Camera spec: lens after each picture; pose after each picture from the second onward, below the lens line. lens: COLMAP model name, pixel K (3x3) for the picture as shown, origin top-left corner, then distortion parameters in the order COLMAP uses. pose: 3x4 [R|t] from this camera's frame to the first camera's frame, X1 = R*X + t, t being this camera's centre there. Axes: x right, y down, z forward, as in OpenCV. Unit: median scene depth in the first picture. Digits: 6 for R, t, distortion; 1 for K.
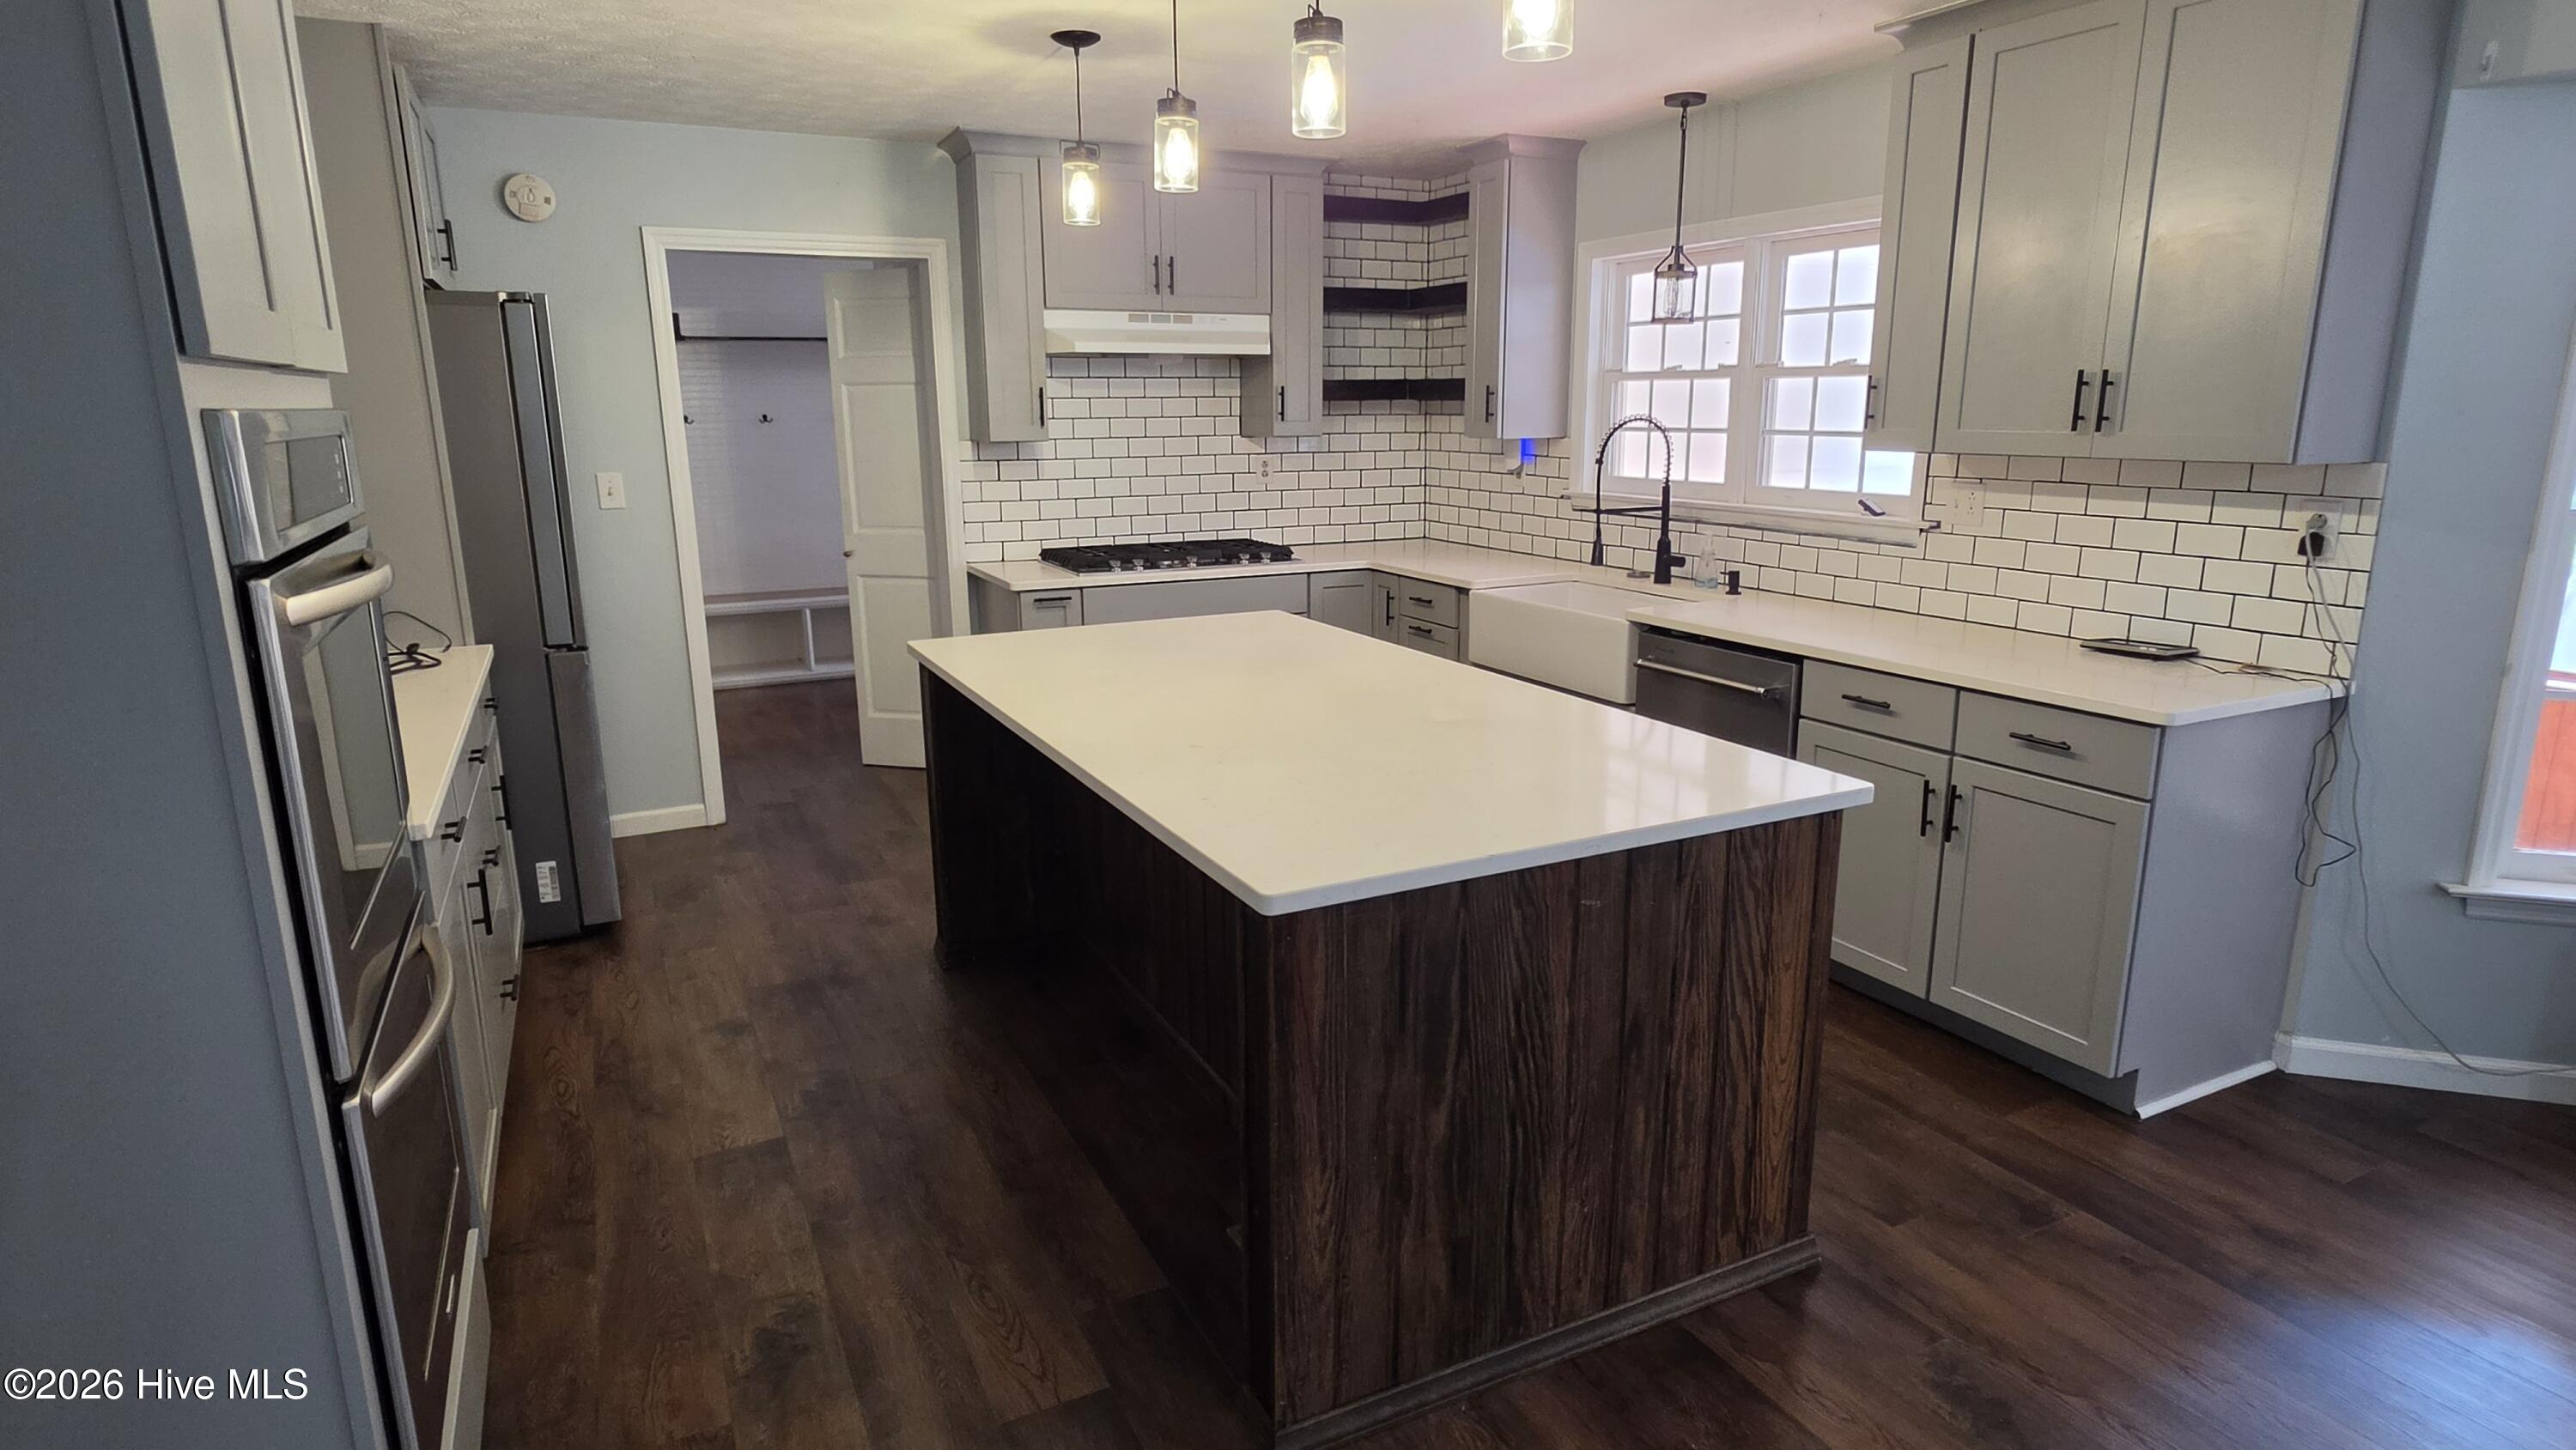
lens RADIAL K [[1367.5, 0, 1280.5], [0, 1367.5, 735.0], [0, 0, 1]] dist [-0.002233, 0.000683]
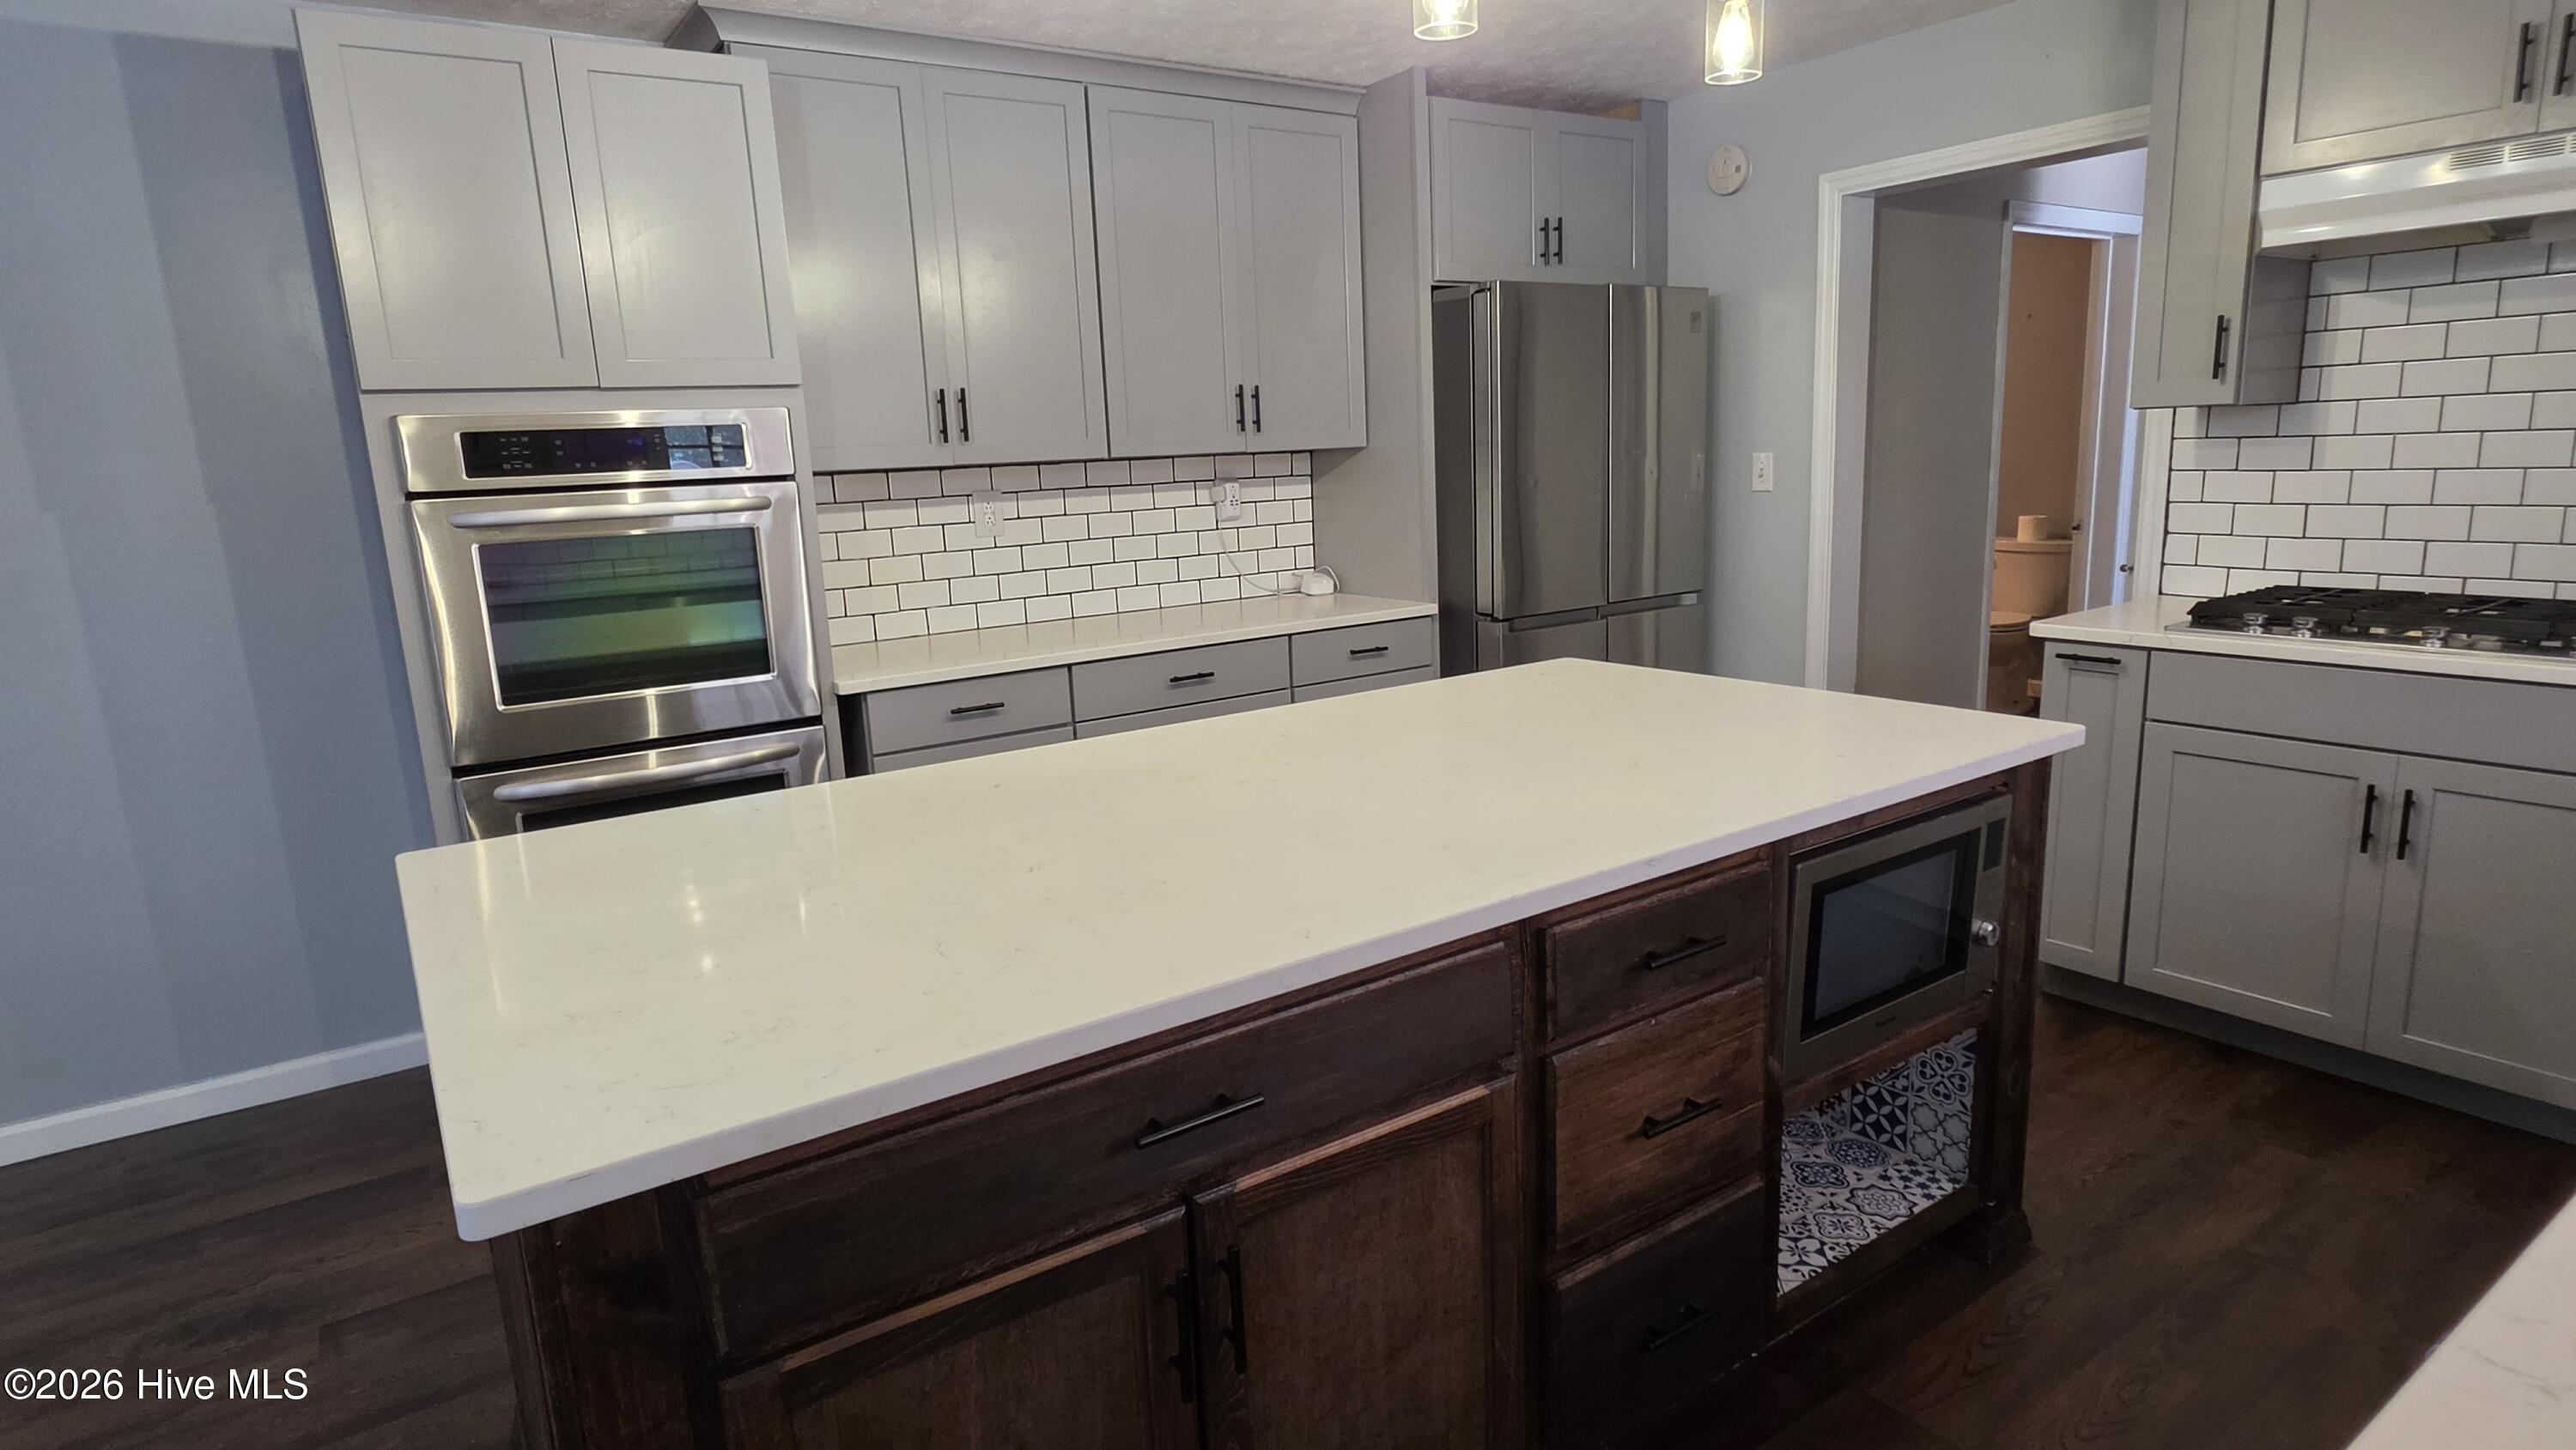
lens RADIAL K [[1380.2, 0, 1283.7], [0, 1380.2, 729.2], [0, 0, 1]] dist [-0.004764, 0.001338]
pose [[0.138926, 0.199235, -0.970054, 0.446869], [-0.192439, 0.966312, 0.170906, -0.117190], [0.971425, 0.162933, 0.172586, 0.599764]]
